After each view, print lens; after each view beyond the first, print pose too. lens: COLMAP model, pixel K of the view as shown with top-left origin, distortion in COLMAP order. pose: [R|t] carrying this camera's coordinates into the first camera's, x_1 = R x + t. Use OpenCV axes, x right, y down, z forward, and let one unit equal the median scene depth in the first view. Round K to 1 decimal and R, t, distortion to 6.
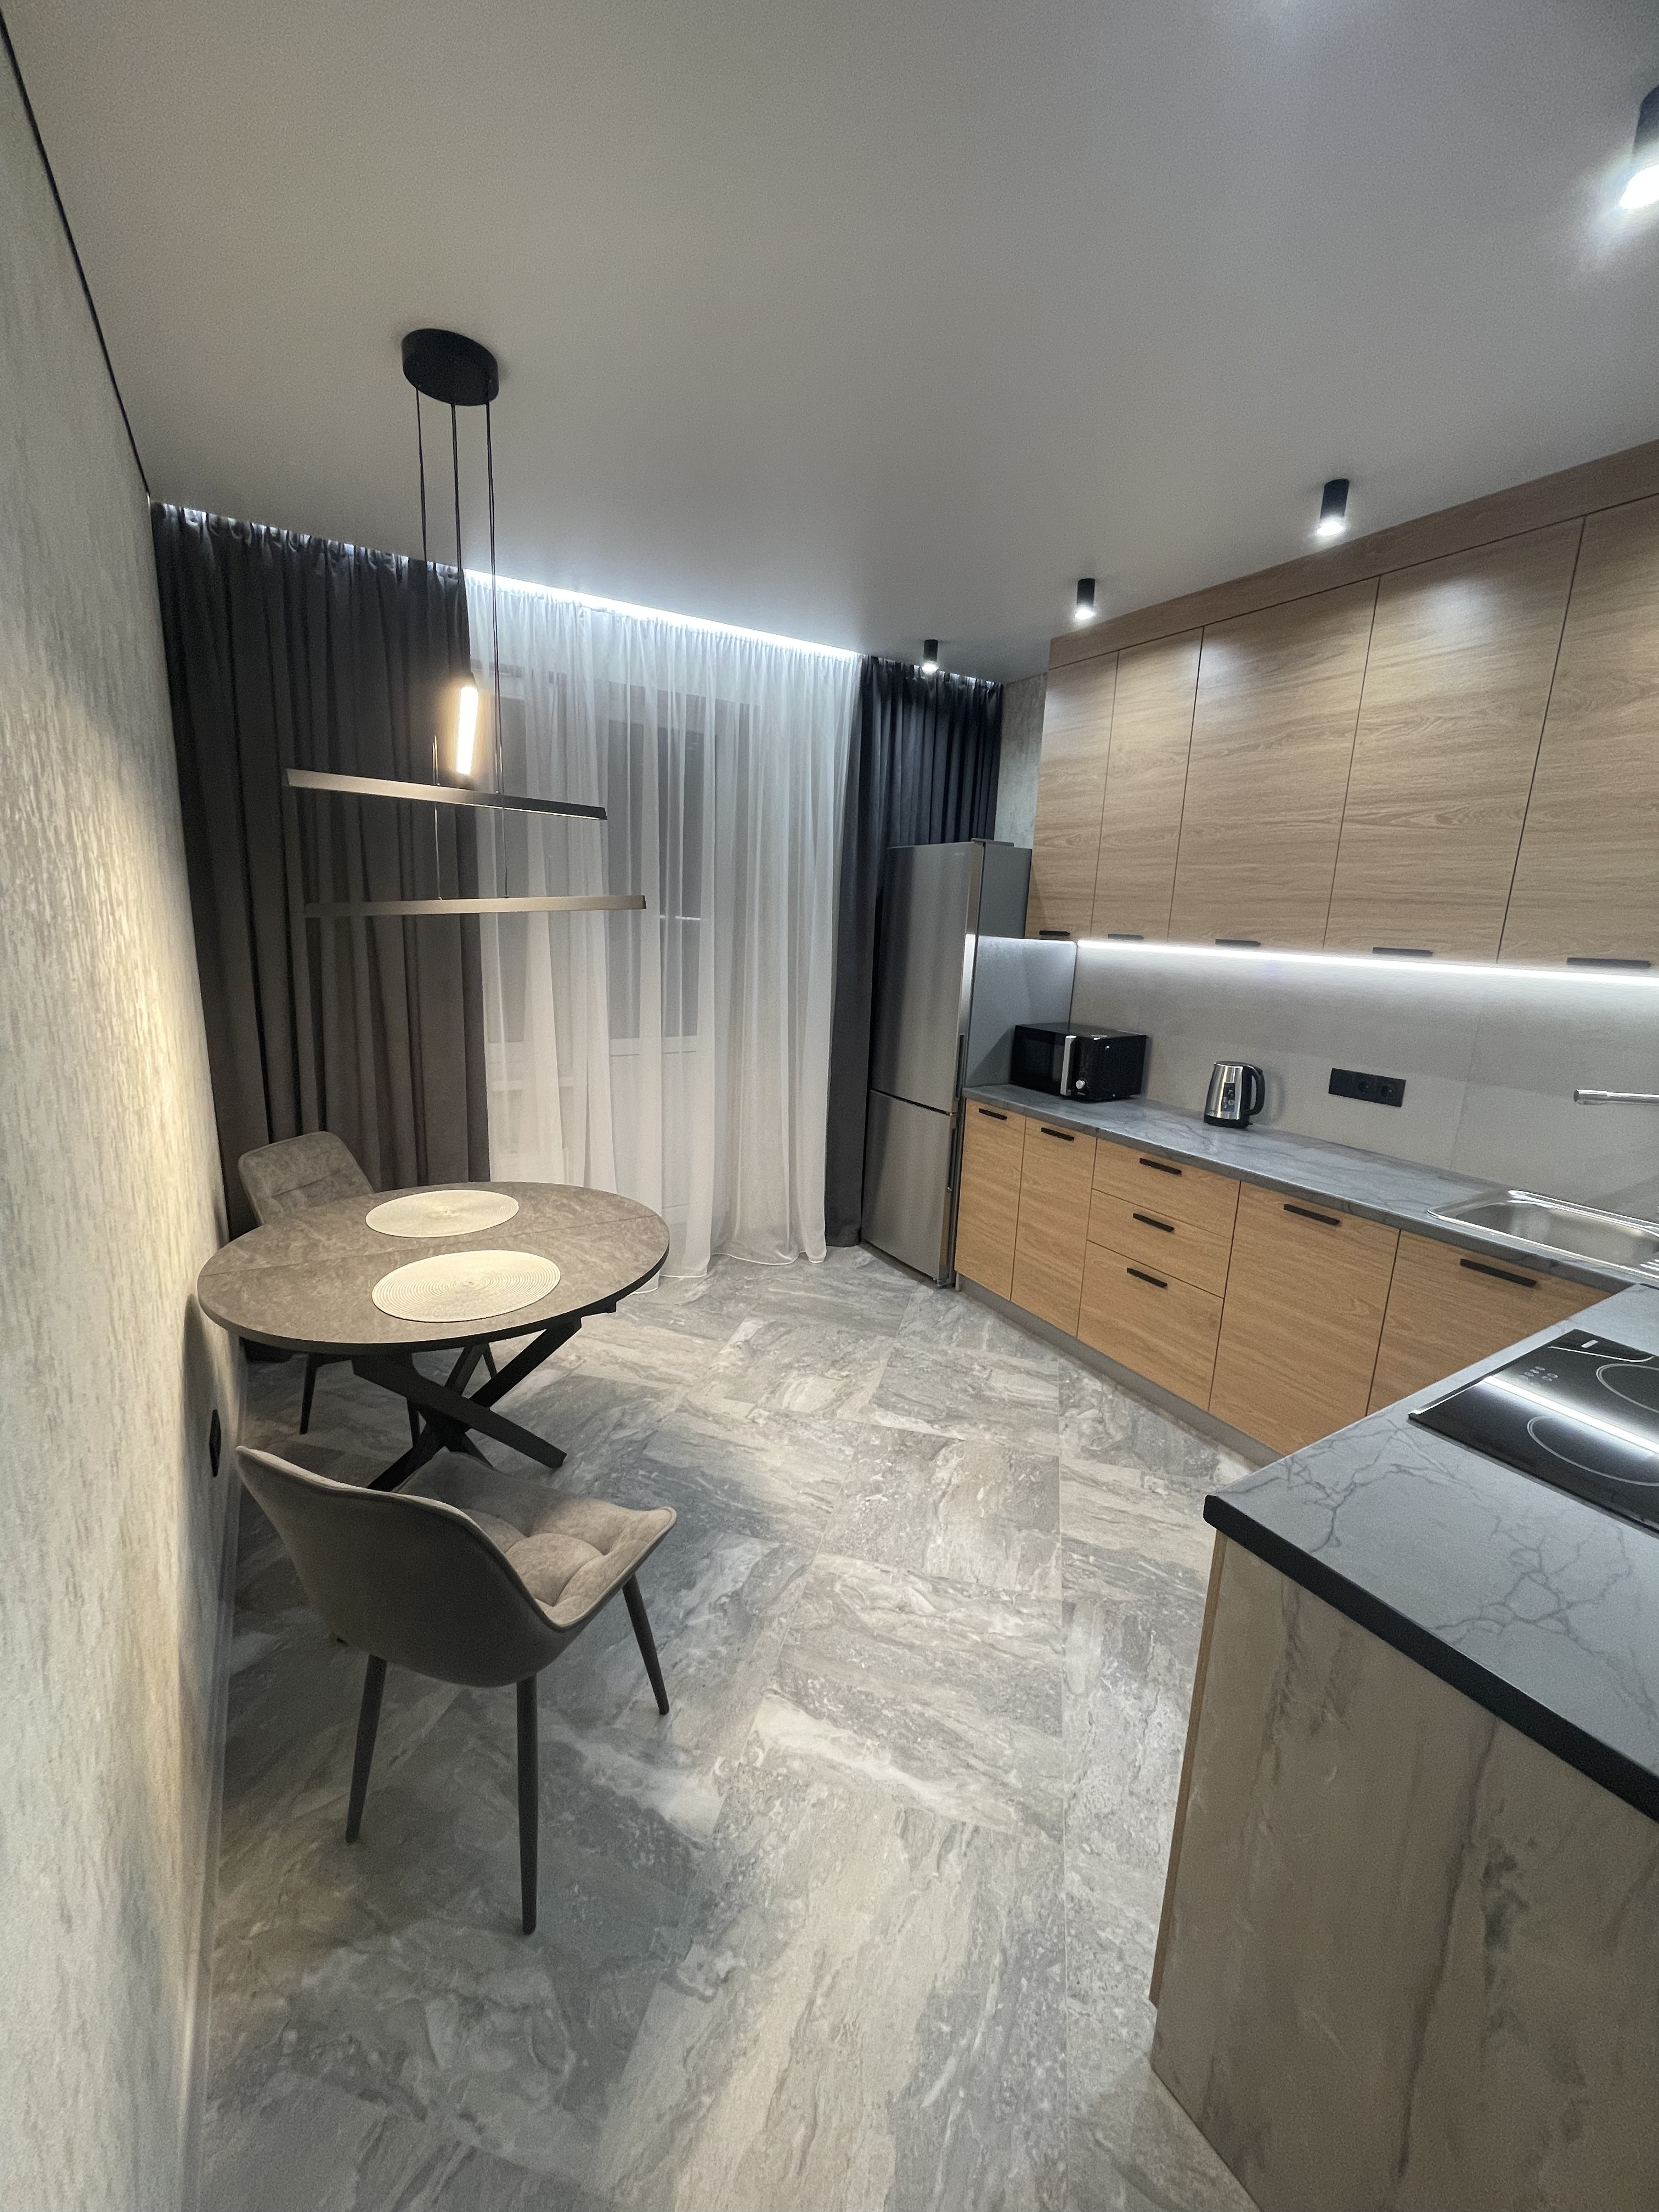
lens RADIAL K [[896.8, 0, 822.5], [0, 896.8, 1101.3], [0, 0, 1]] dist [-0.003248, 0.000705]
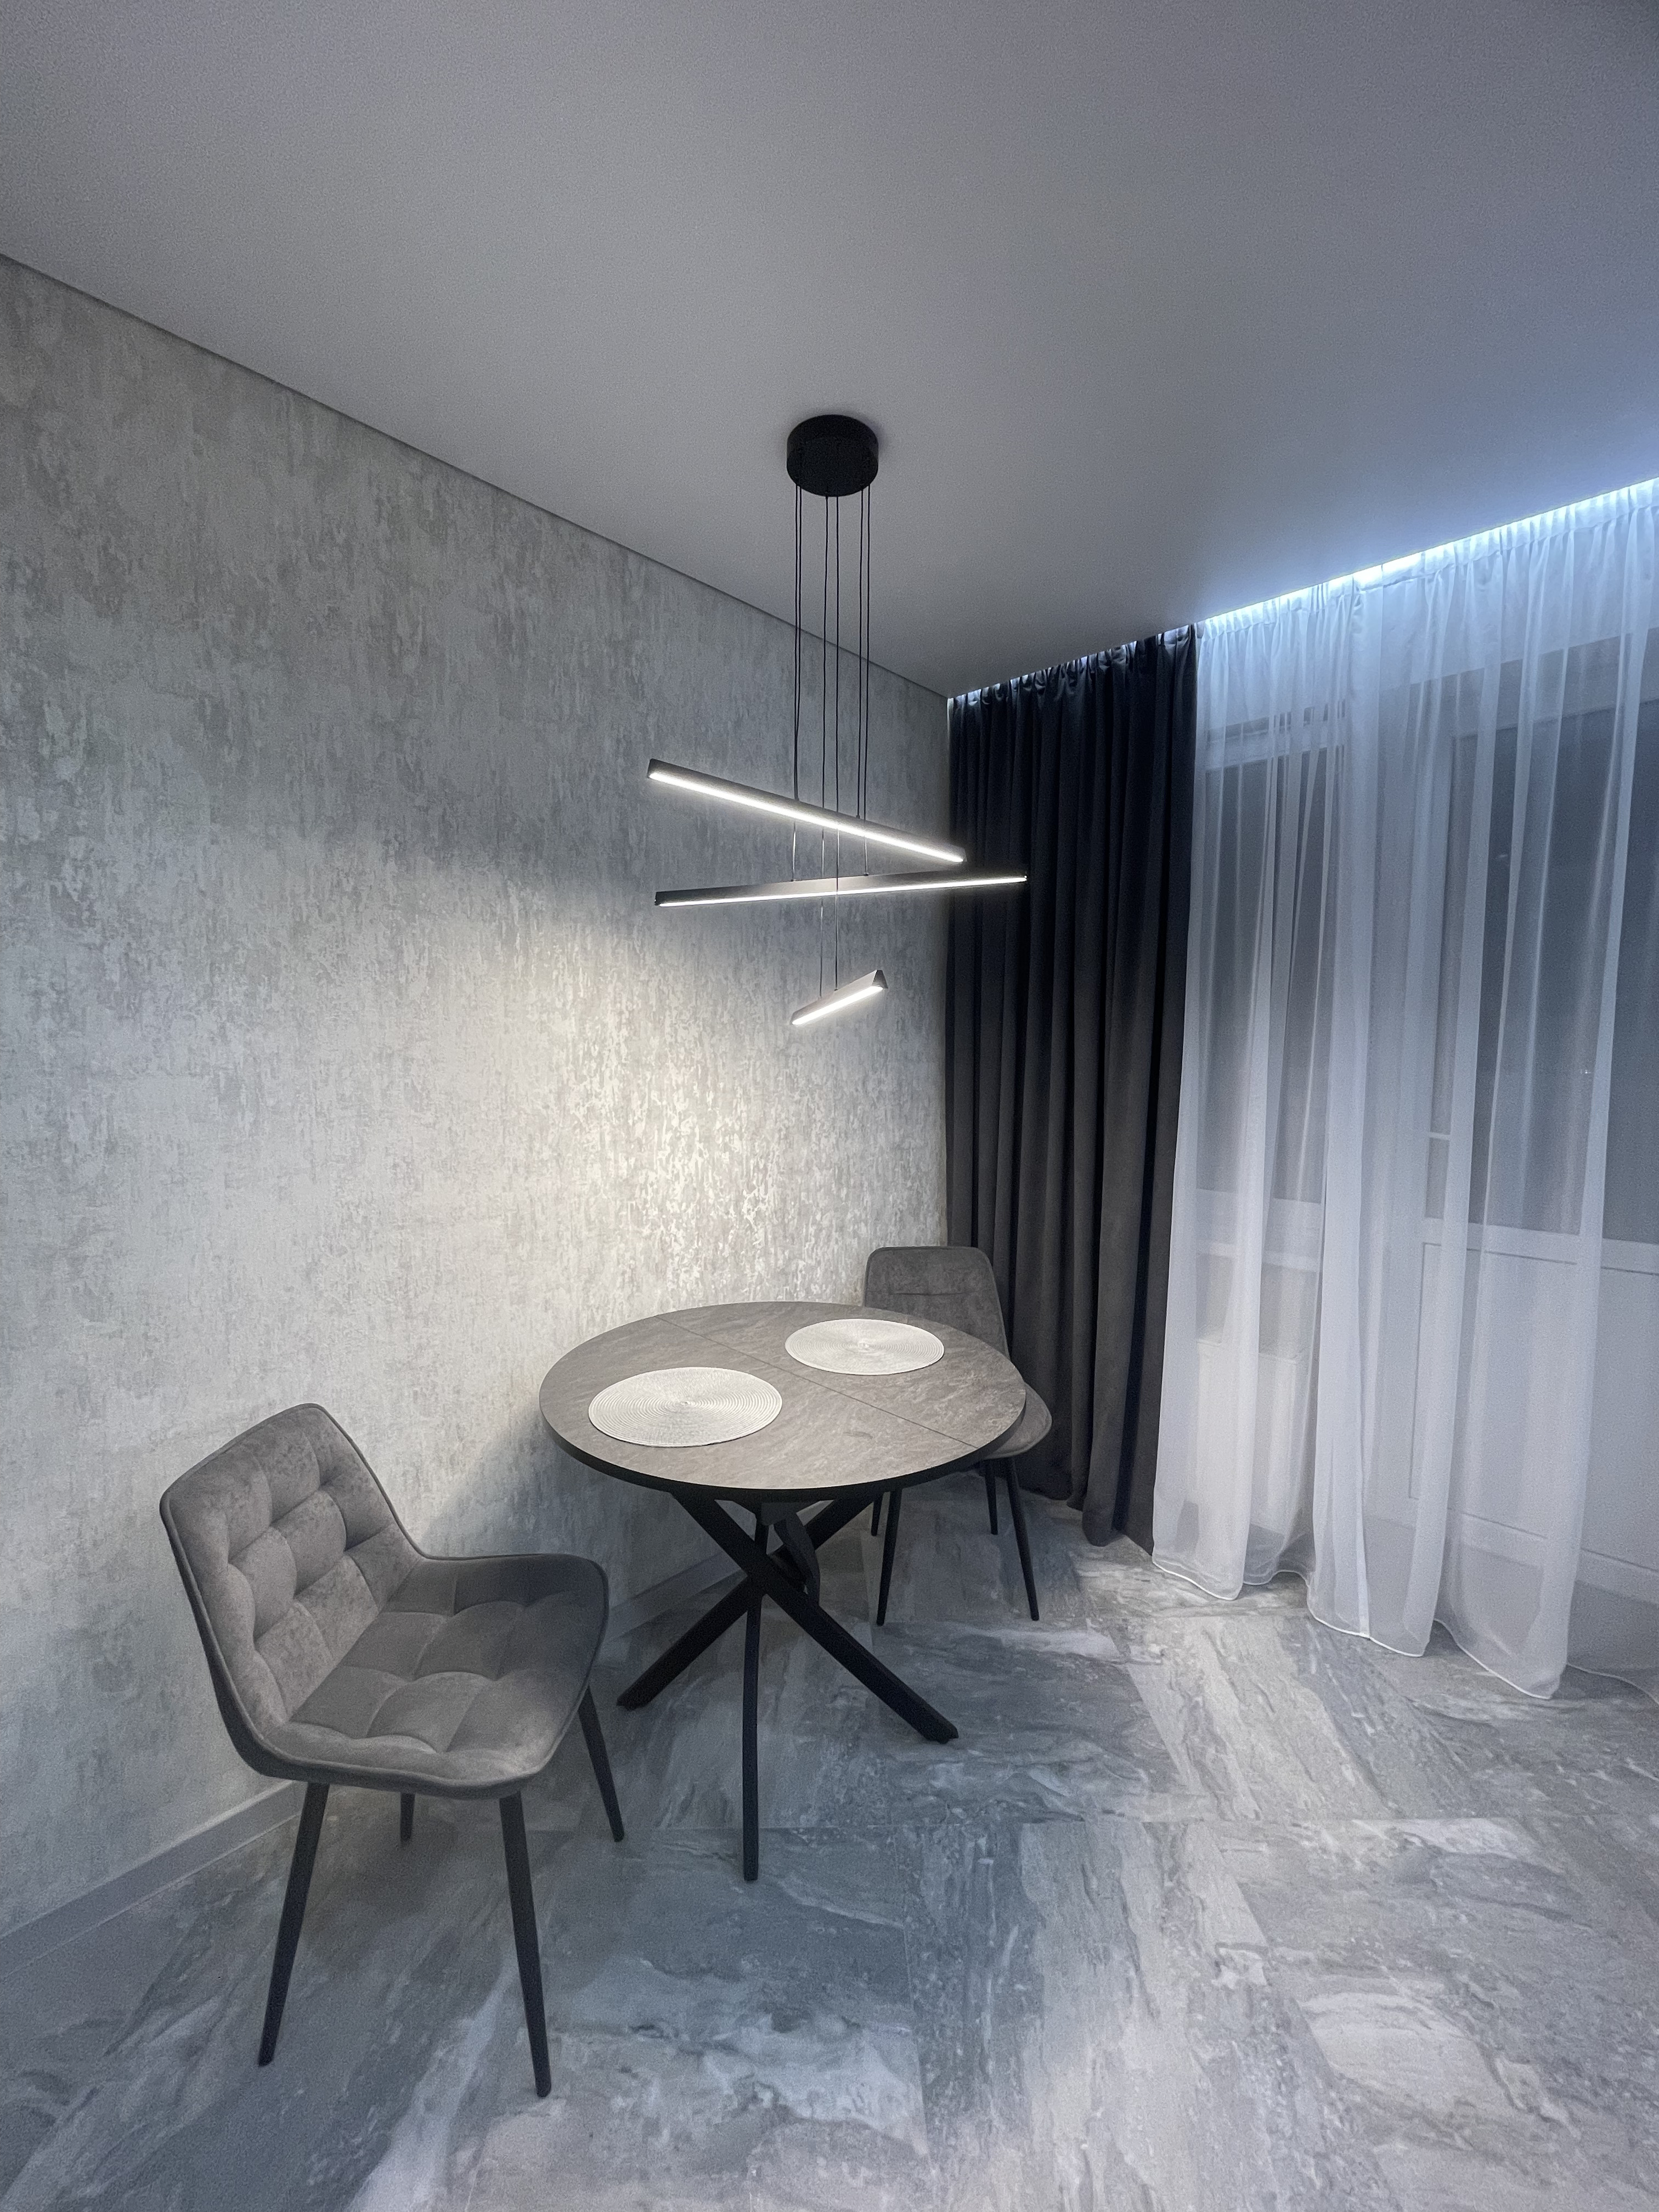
lens RADIAL K [[896.5, 0, 829.0], [0, 896.5, 1100.9], [0, 0, 1]] dist [0.025473, -0.008341]
pose [[0.256840, 0.029199, -0.966013, 0.356280], [-0.189782, 0.981606, -0.020789, -0.073799], [0.947637, 0.188671, 0.257658, 0.563765]]
